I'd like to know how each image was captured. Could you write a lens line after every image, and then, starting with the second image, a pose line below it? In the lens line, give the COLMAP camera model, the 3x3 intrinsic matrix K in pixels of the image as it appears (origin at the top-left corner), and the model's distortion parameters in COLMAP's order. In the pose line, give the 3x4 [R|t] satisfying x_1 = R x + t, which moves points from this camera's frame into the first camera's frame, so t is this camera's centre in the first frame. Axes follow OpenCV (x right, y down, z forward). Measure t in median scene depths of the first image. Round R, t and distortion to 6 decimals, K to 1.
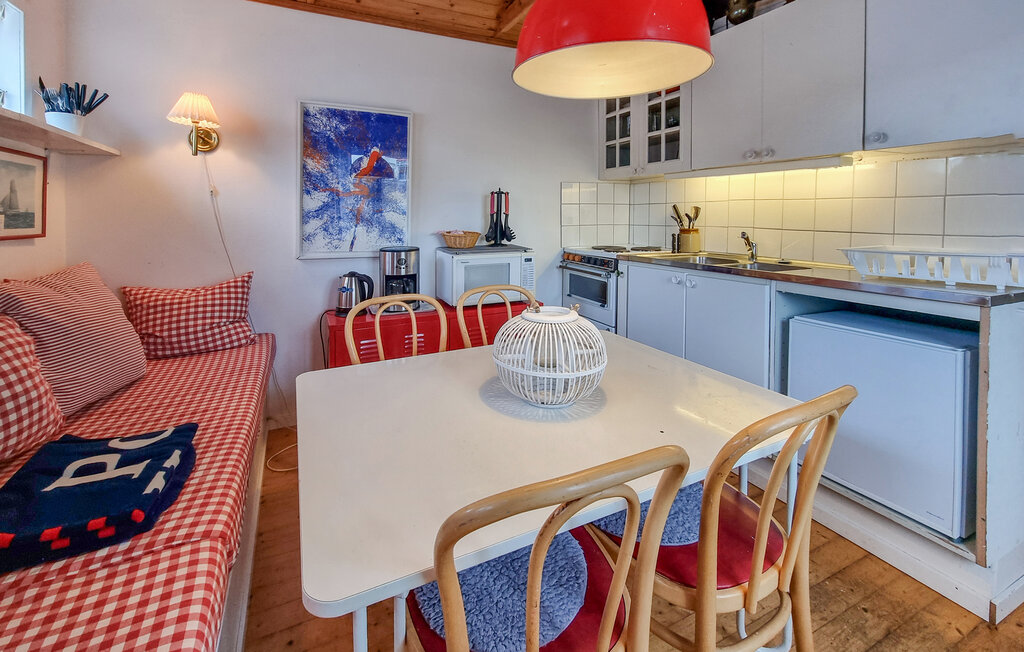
lens RADIAL K [[447.9, 0, 526.3], [0, 447.9, 326.3], [0, 0, 1]] dist [-0.000429, -0.000195]
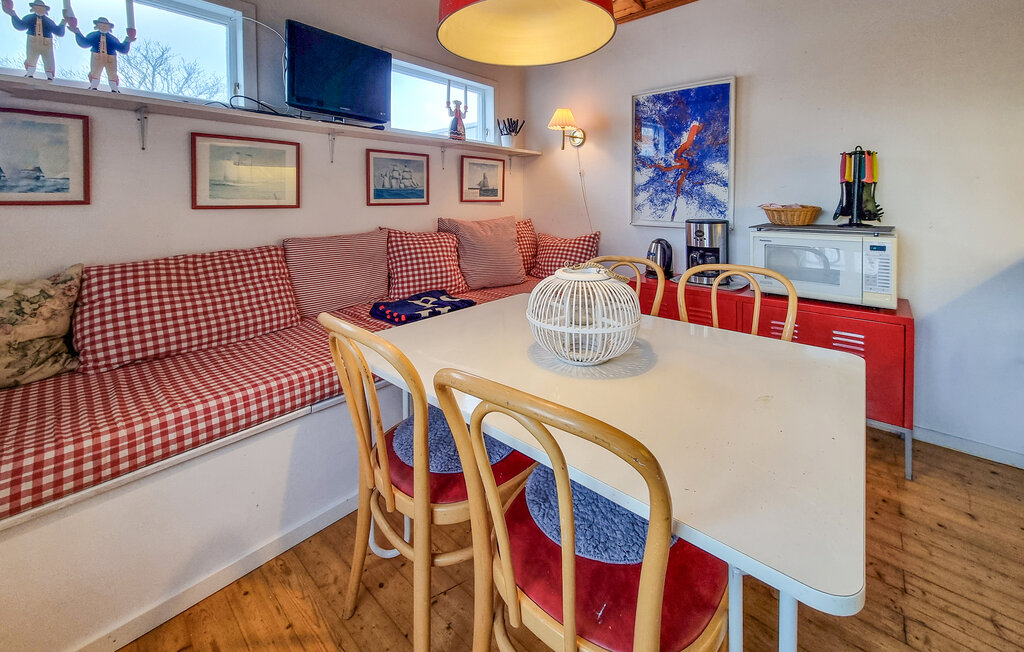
lens RADIAL K [[447.9, 0, 526.3], [0, 447.9, 326.3], [0, 0, 1]] dist [-0.000429, -0.000195]
pose [[0.307117, 0.252812, -0.917478, 0.582536], [-0.227635, 0.955599, 0.187117, -0.044151], [0.924046, 0.151383, 0.351030, 0.317156]]
